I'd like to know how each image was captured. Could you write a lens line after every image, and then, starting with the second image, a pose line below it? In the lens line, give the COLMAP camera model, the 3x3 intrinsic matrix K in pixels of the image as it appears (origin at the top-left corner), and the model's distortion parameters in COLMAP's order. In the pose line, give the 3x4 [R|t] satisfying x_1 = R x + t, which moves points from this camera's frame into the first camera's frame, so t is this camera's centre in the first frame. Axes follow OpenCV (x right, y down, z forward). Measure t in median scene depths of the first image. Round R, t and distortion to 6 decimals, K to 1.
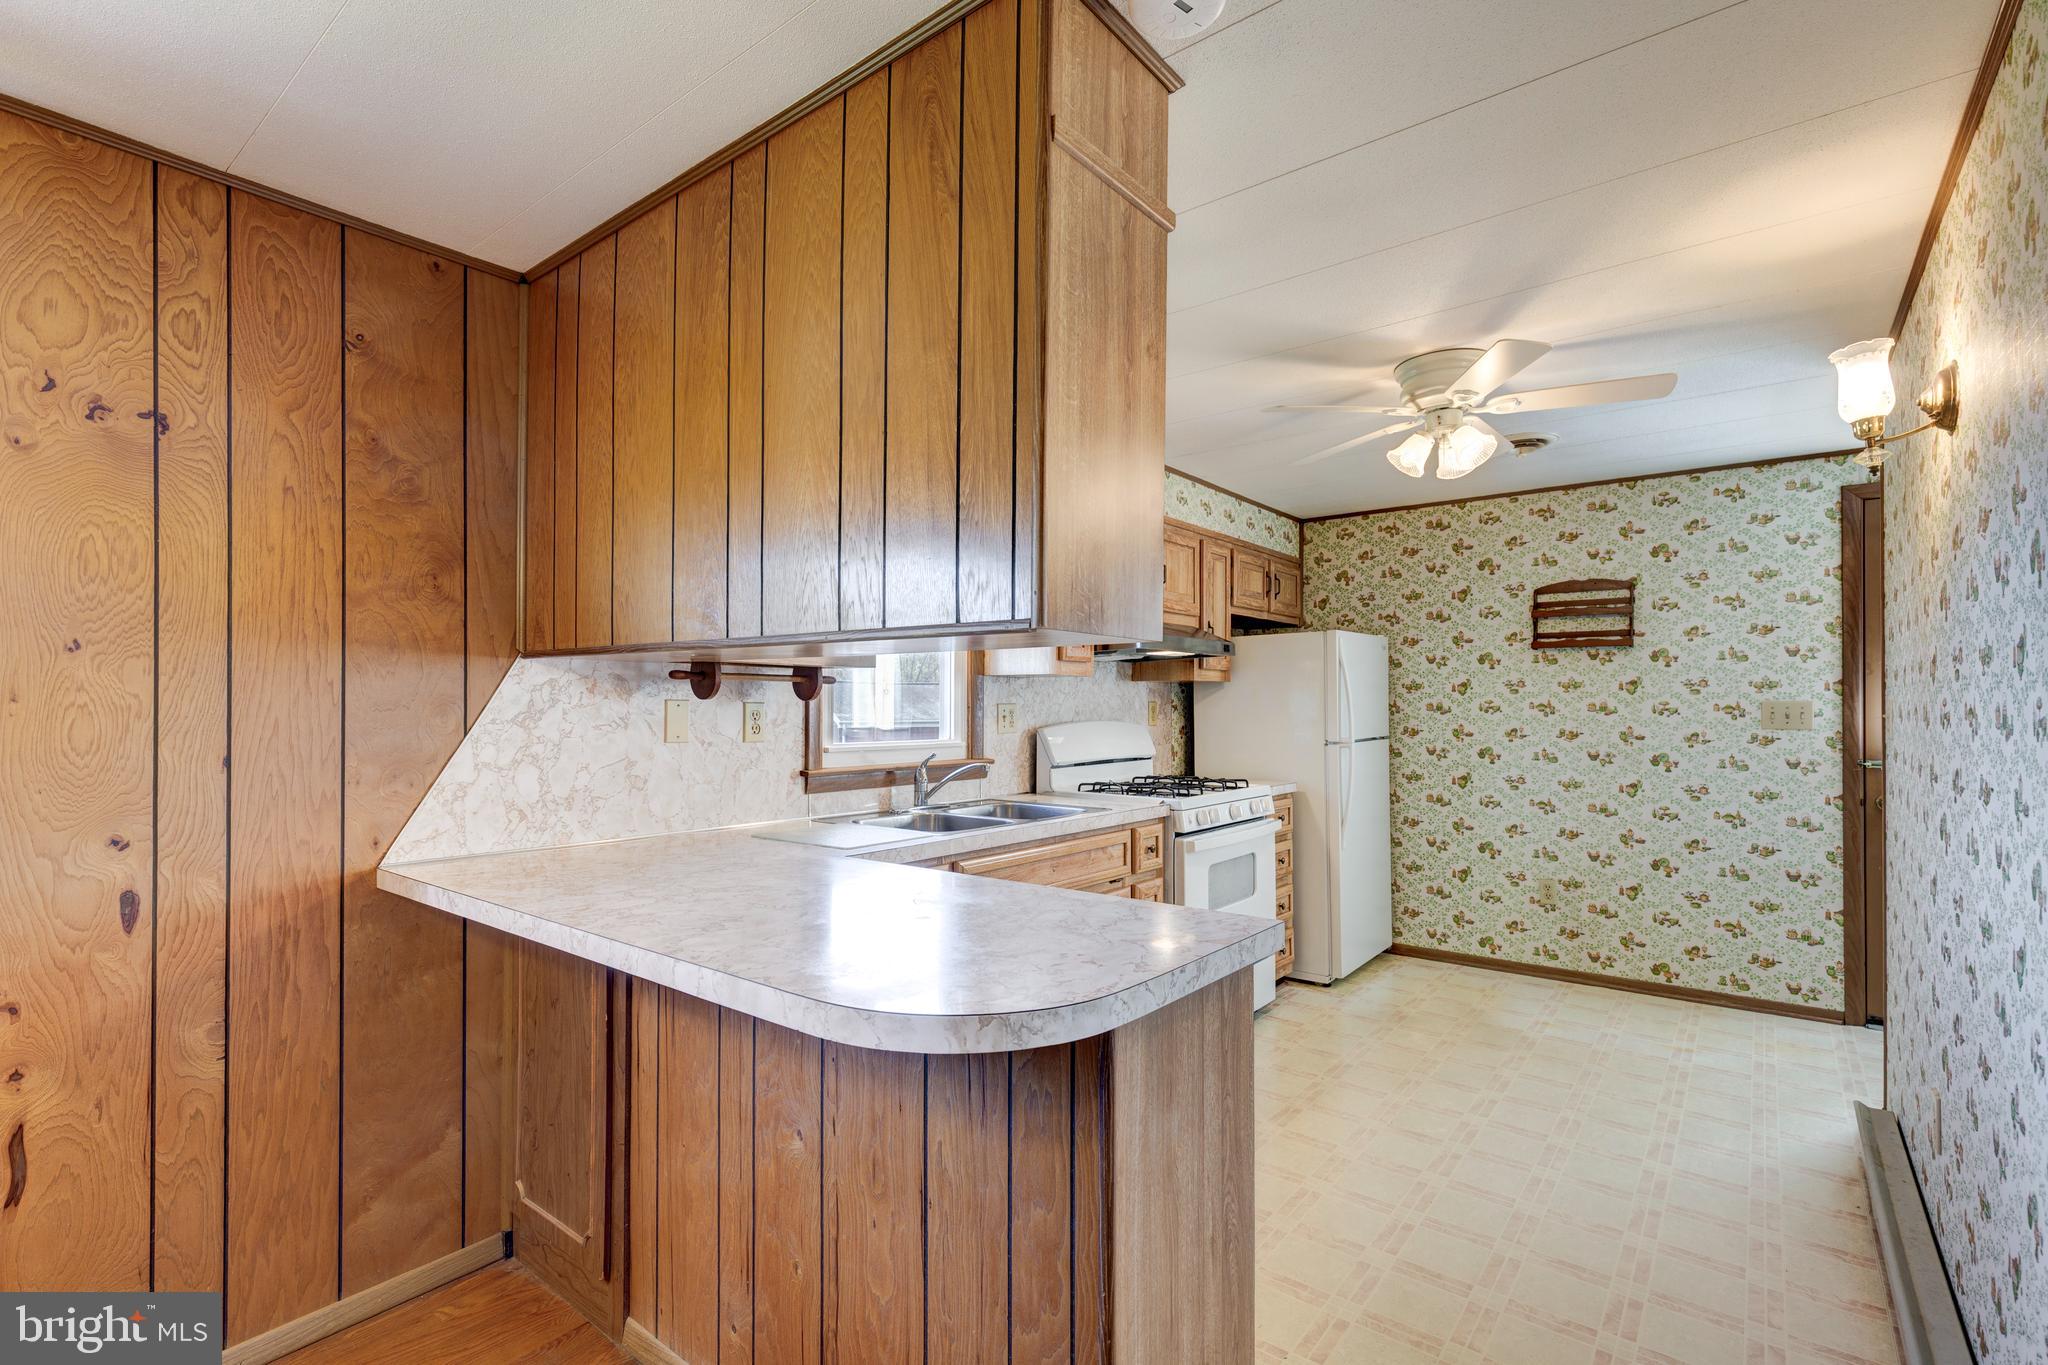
lens RADIAL K [[936.1, 0, 1026.0], [0, 936.1, 697.1], [0, 0, 1]] dist [0.005561, -0.001101]
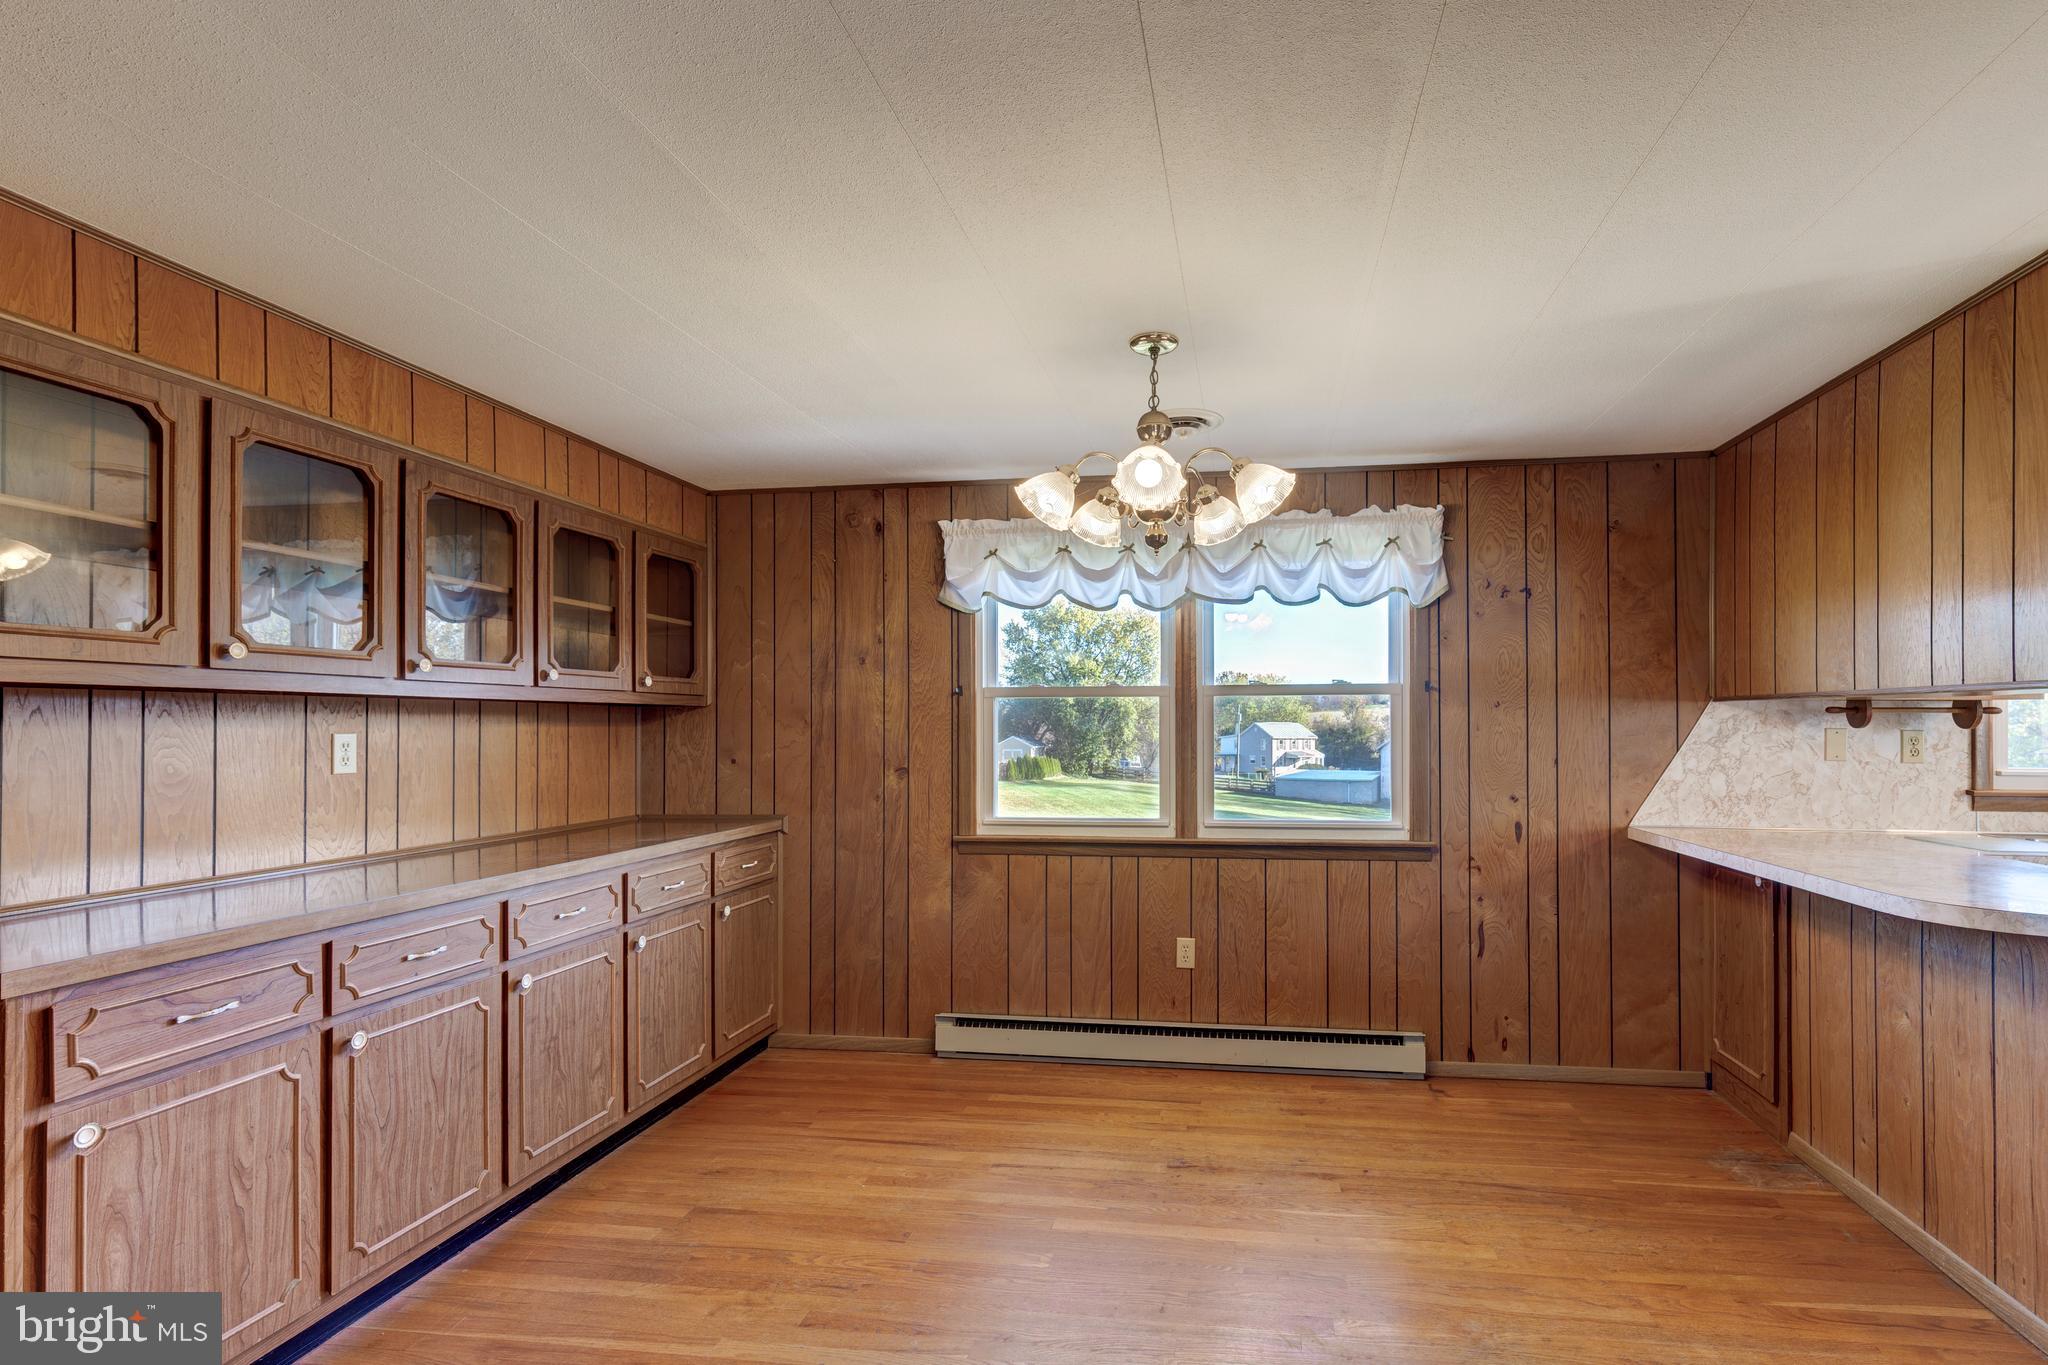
lens RADIAL K [[936.1, 0, 1134.2], [0, 936.1, 721.0], [0, 0, 1]] dist [0.005561, -0.001101]
pose [[0.503422, -0.006982, -0.864012, 0.187071], [0.008643, 0.999958, -0.003044, -0.008043], [0.863997, -0.005935, 0.503461, -0.356146]]
